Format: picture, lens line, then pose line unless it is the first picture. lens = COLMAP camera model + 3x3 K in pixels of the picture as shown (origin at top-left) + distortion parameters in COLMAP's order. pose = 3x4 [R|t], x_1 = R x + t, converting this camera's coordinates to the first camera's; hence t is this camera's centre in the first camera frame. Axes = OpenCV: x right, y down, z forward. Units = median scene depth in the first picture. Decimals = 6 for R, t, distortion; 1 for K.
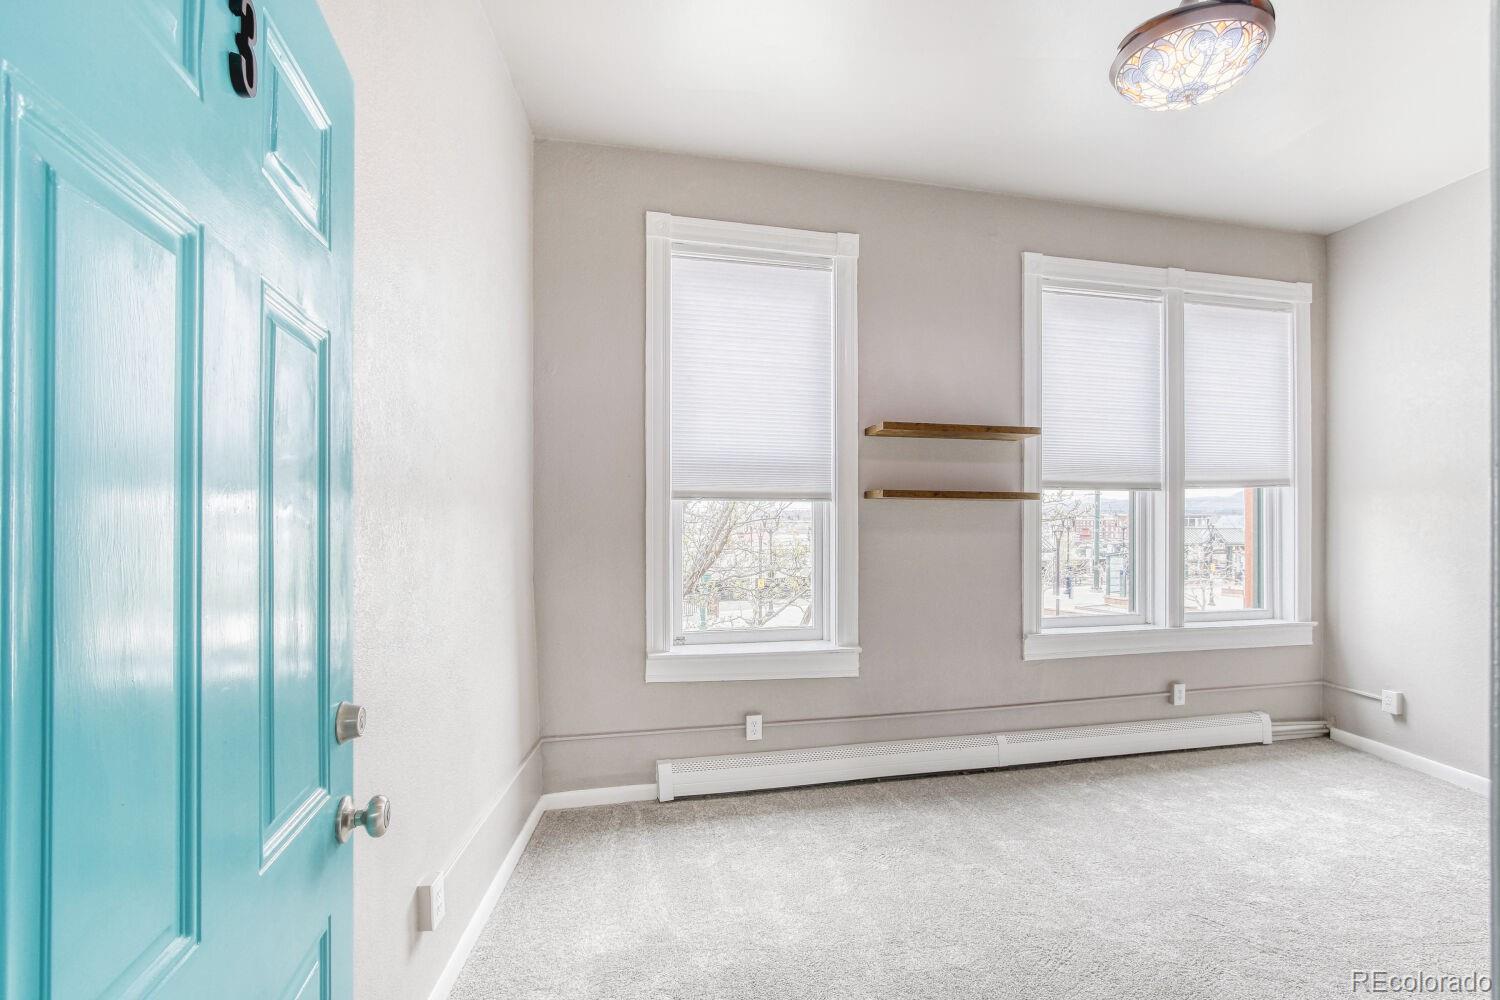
lens RADIAL K [[711.0, 0, 745.2], [0, 711.0, 520.8], [0, 0, 1]] dist [0.001788, 0.000526]
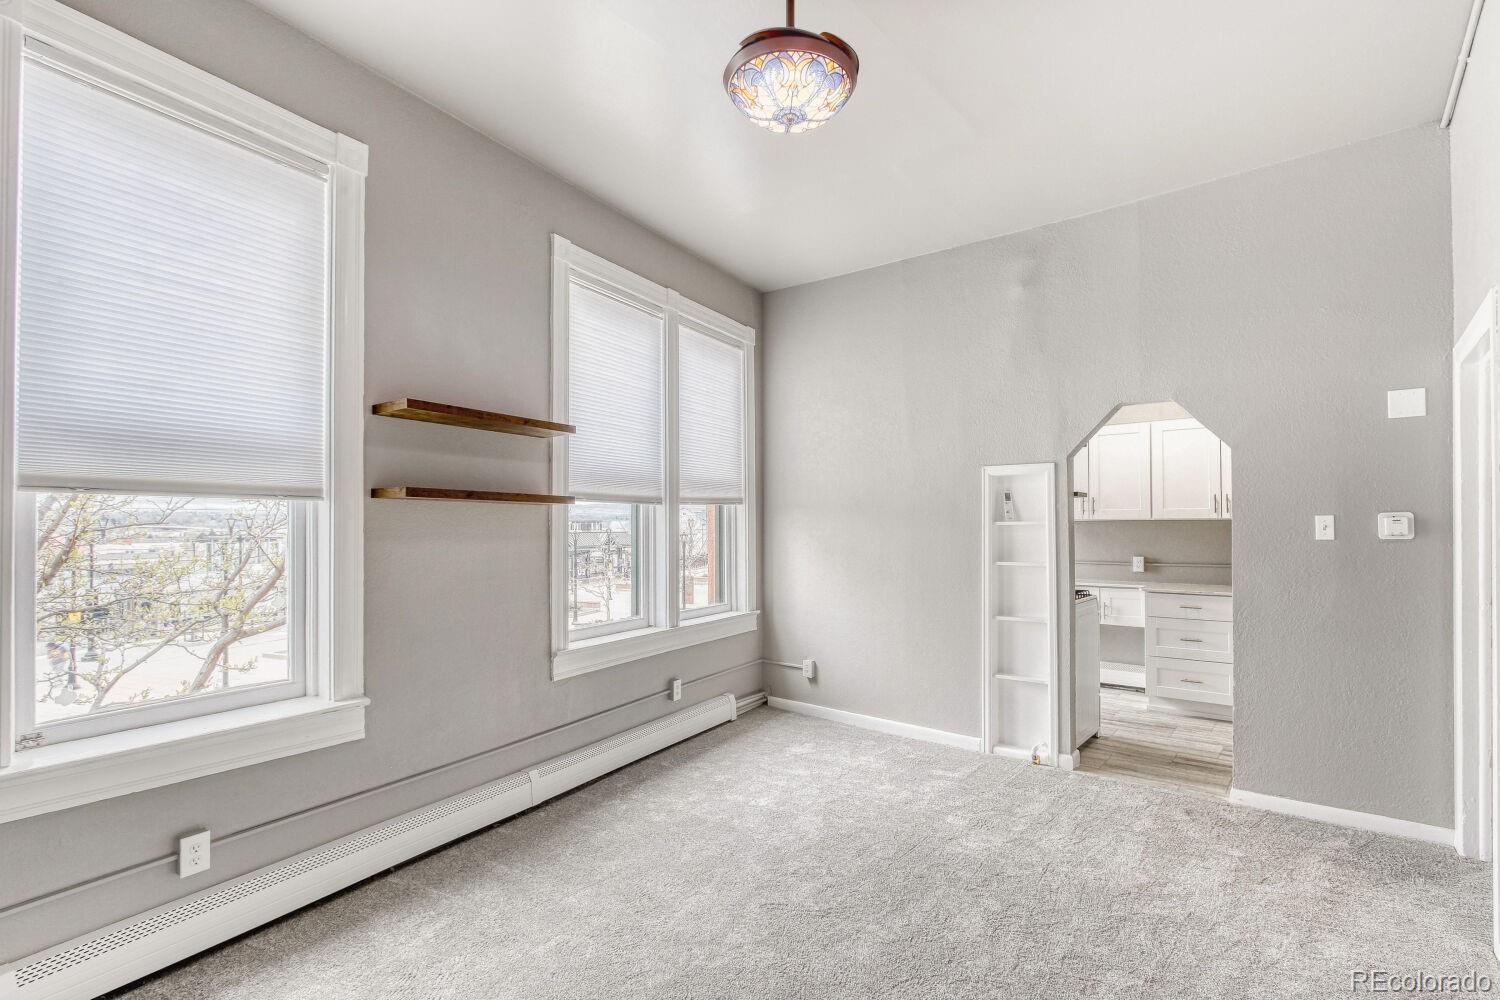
lens RADIAL K [[721.6, 0, 747.4], [0, 721.6, 515.5], [0, 0, 1]] dist [-0.005928, -0.000083]
pose [[0.695487, 0.009178, 0.718480, -0.101347], [0.000715, 0.999909, -0.013465, -0.002097], [-0.718538, 0.009878, 0.695417, 0.185842]]
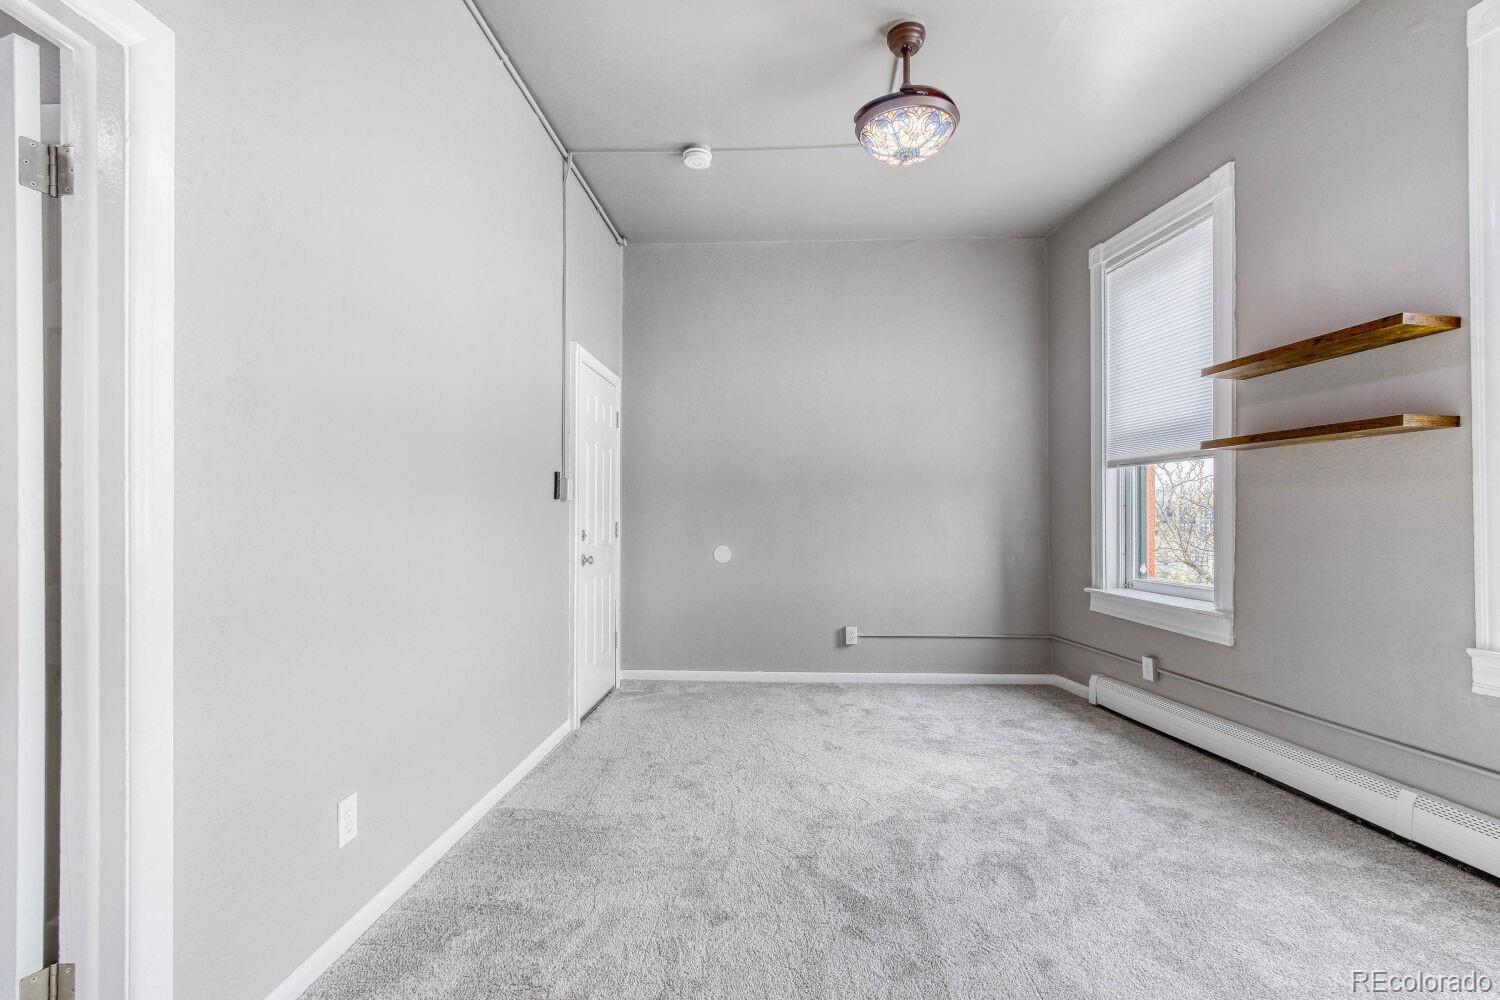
lens RADIAL K [[721.6, 0, 747.4], [0, 721.6, 515.5], [0, 0, 1]] dist [-0.005928, -0.000083]
pose [[-0.145677, -0.002012, -0.989330, 1.141482], [0.001049, 0.999997, -0.002188, 0.050776], [0.989332, -0.001357, -0.145674, 0.514345]]
